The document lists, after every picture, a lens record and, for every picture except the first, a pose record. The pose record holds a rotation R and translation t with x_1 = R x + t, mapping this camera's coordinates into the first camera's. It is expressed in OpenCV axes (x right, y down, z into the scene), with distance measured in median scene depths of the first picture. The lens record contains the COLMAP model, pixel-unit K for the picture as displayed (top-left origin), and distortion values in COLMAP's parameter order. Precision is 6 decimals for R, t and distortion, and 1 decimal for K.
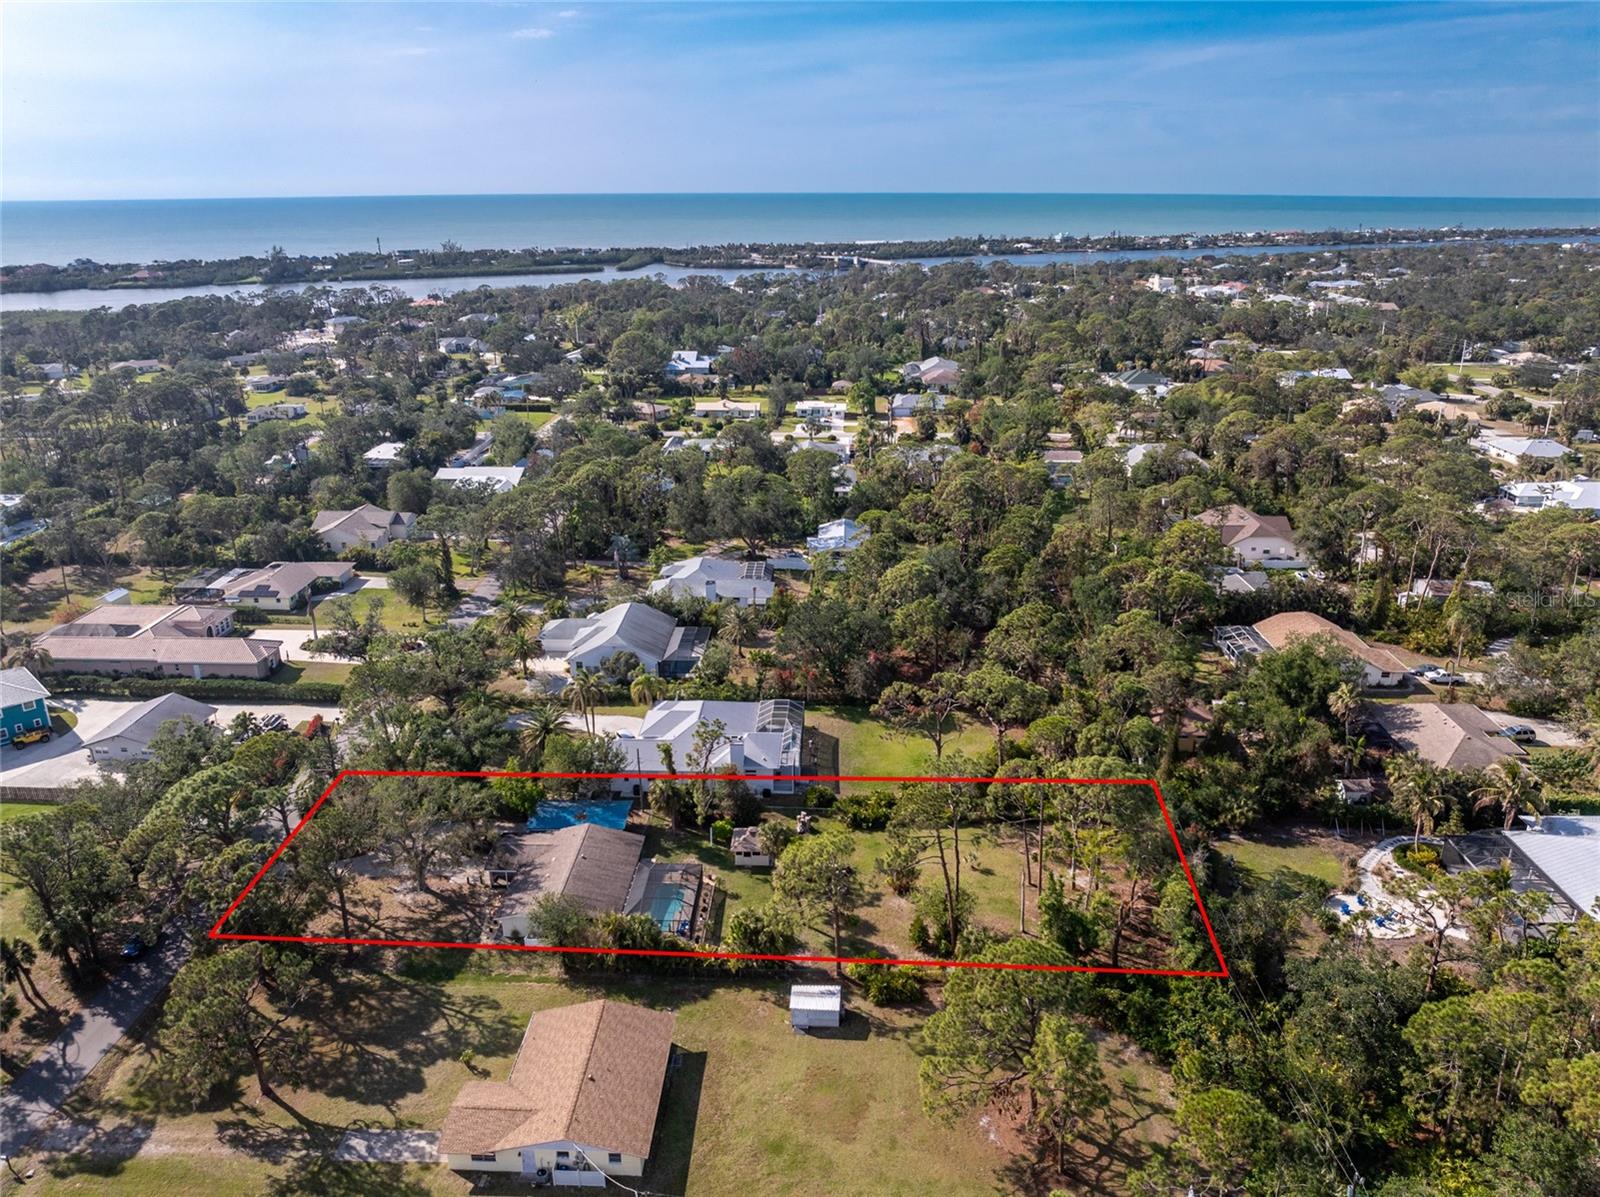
lens RADIAL K [[1129.6, 0, 800.0], [0, 1129.6, 598.5], [0, 0, 1]] dist [-0.045231, 0.027941]
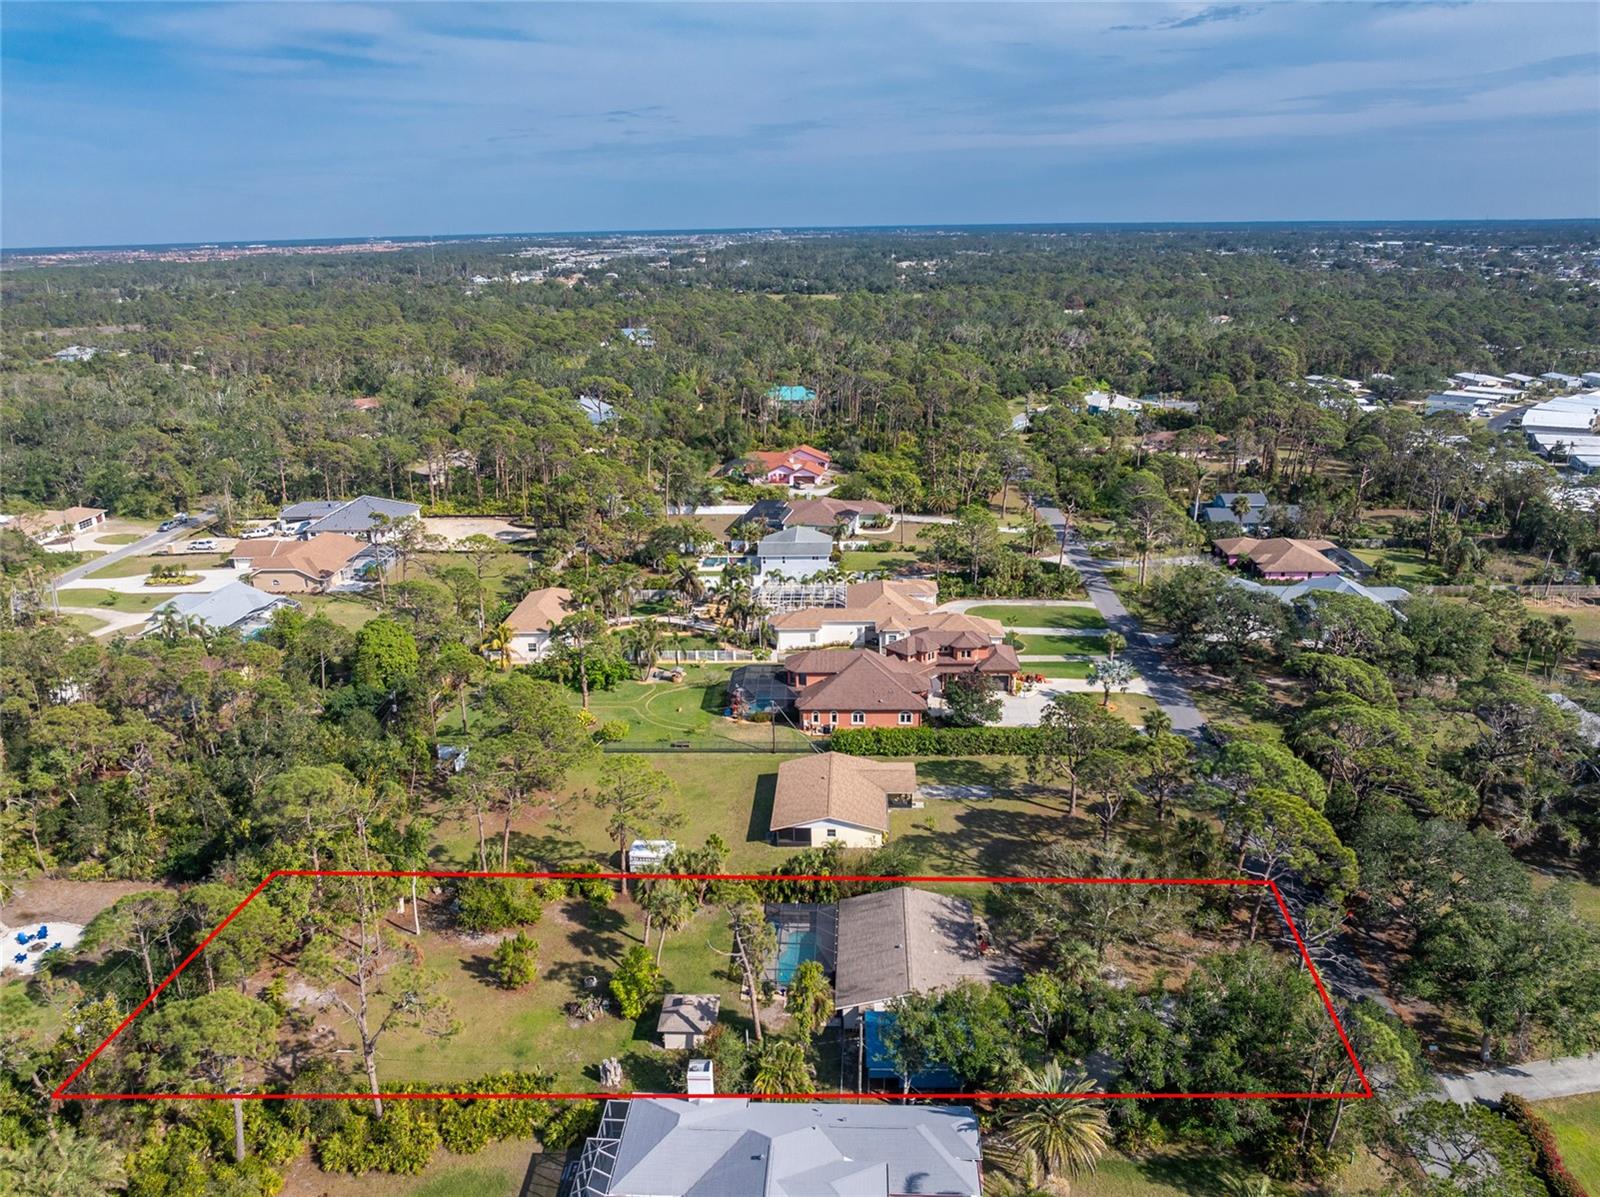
lens RADIAL K [[1129.6, 0, 800.0], [0, 1129.6, 598.5], [0, 0, 1]] dist [-0.045231, 0.027941]
pose [[-0.999515, 0.028099, 0.013429, -0.168872], [0.030457, 0.791966, 0.609805, -0.576569], [0.006499, 0.609918, -0.792438, 1.832820]]
